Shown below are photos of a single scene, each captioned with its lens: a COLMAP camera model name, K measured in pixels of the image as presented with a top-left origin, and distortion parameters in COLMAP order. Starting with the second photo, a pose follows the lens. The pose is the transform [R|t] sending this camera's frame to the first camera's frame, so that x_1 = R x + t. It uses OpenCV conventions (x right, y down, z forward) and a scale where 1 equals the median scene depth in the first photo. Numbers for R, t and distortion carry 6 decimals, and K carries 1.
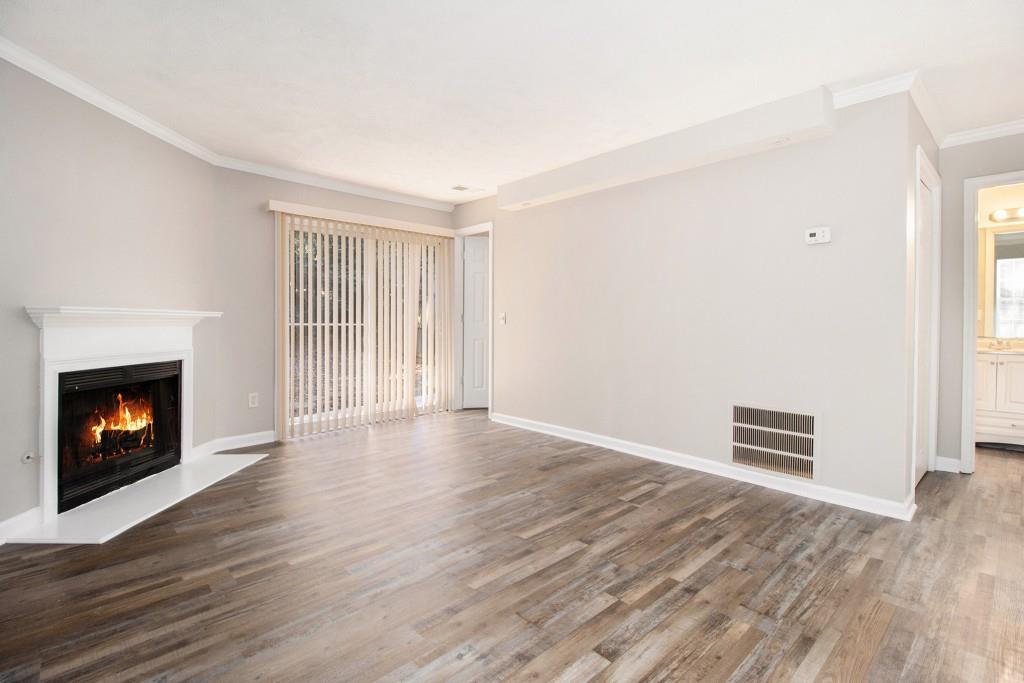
lens RADIAL K [[484.2, 0, 512.6], [0, 484.2, 323.5], [0, 0, 1]] dist [0.032124, -0.030541]
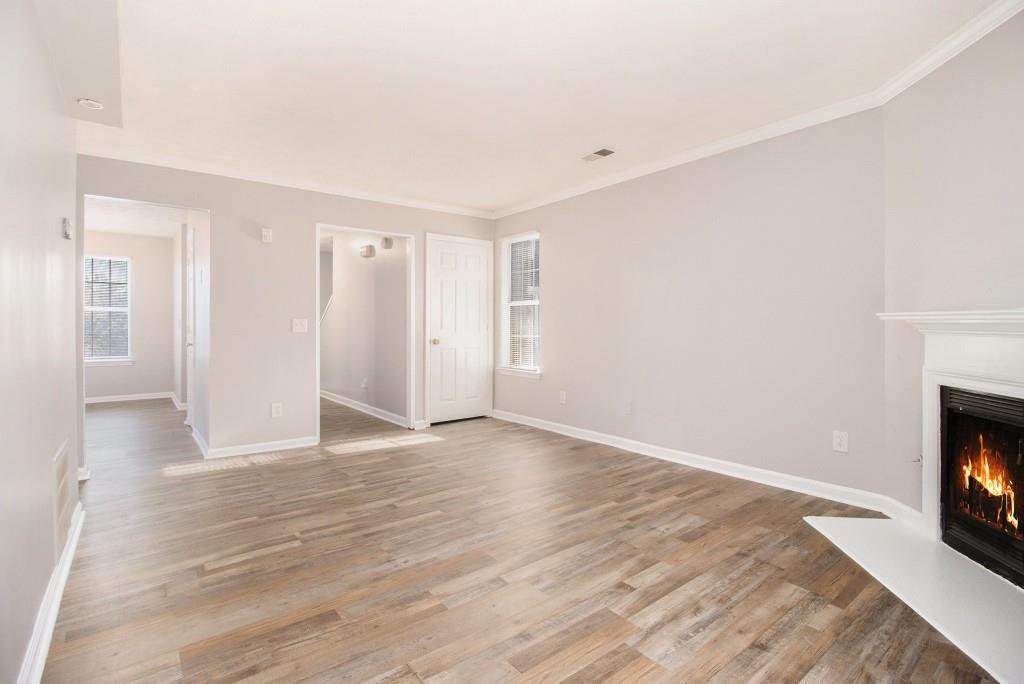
lens RADIAL K [[484.2, 0, 512.6], [0, 484.2, 324.0], [0, 0, 1]] dist [0.032124, -0.030541]
pose [[-0.996362, 0.009039, 0.084737, -0.231770], [0.009844, 0.999910, 0.009083, -0.022550], [-0.084647, 0.009884, -0.996362, 1.927220]]
